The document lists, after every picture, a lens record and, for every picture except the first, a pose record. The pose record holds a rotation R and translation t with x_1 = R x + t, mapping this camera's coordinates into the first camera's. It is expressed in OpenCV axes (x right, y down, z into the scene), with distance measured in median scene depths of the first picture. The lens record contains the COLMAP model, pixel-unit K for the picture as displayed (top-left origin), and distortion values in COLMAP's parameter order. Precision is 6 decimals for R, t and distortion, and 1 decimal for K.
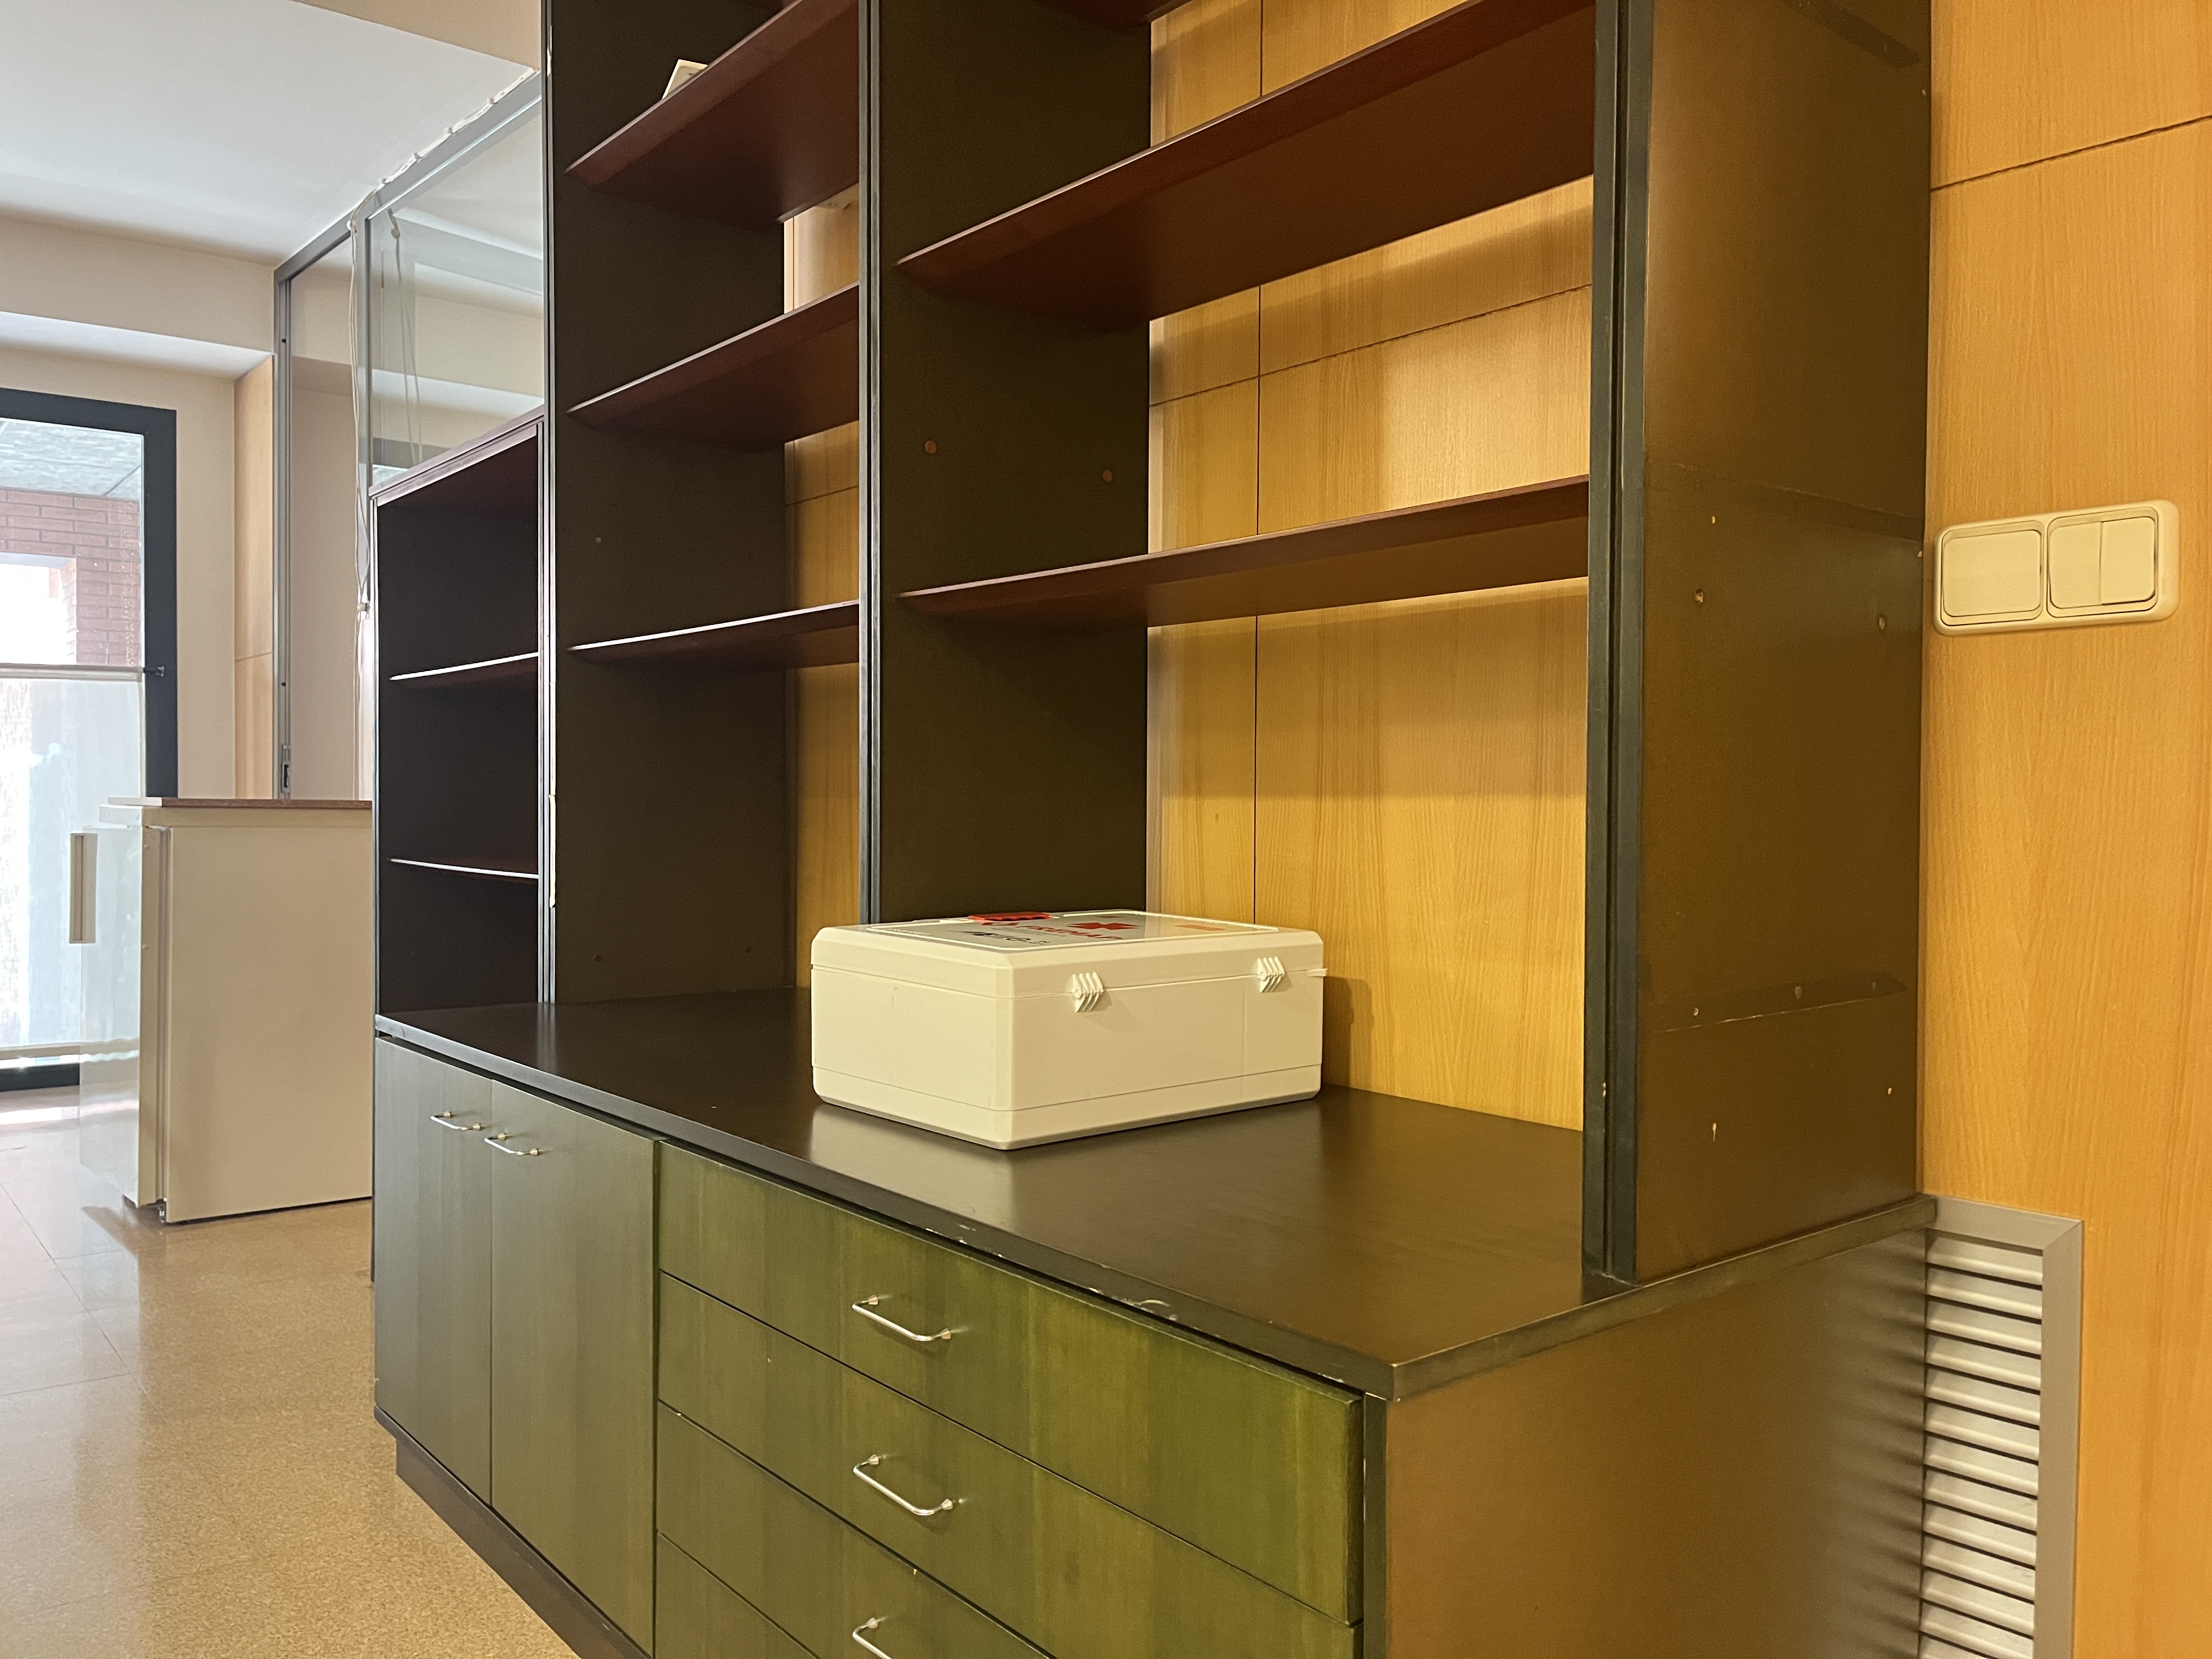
lens RADIAL K [[1648.3, 0, 1062.0], [0, 1648.3, 811.4], [0, 0, 1]] dist [0.066105, -0.087454]
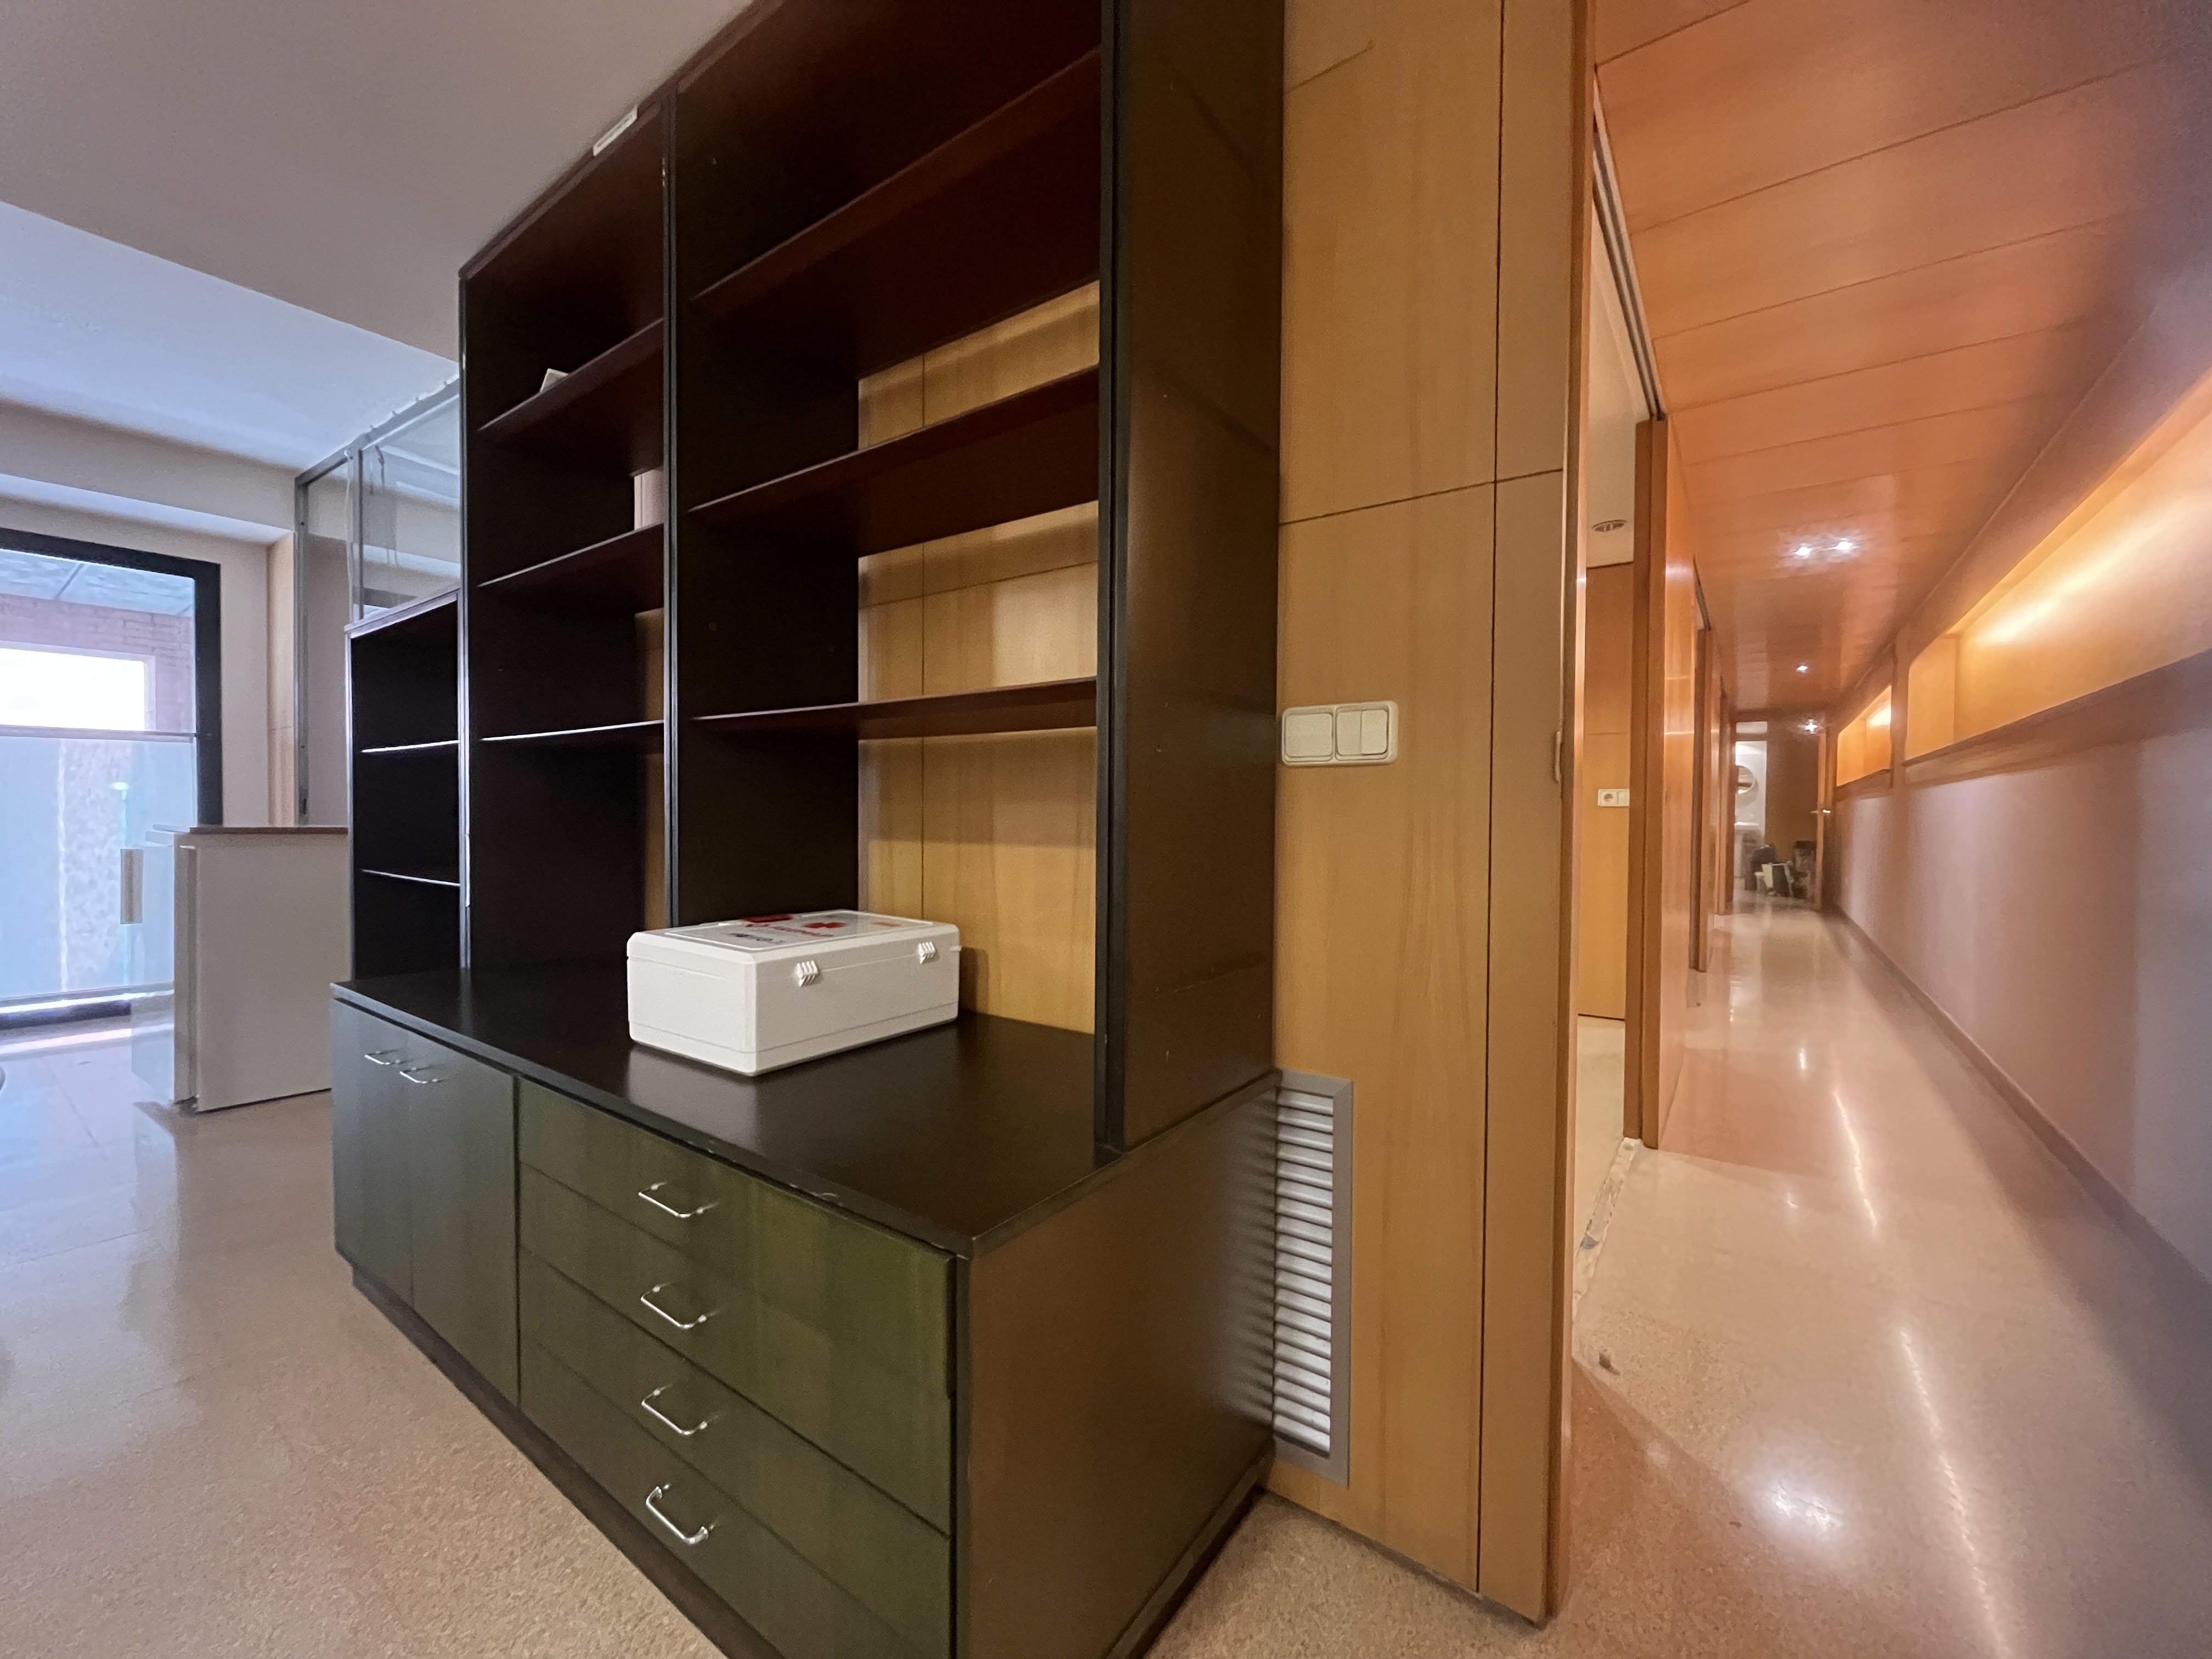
lens RADIAL K [[884.2, 0, 1086.1], [0, 884.2, 812.1], [0, 0, 1]] dist [-0.002817, -0.001114]
pose [[0.965116, 0.000500, 0.261821, 0.045065], [0.000388, 0.999994, -0.003339, -0.038531], [-0.261821, 0.003324, 0.965111, 0.085908]]
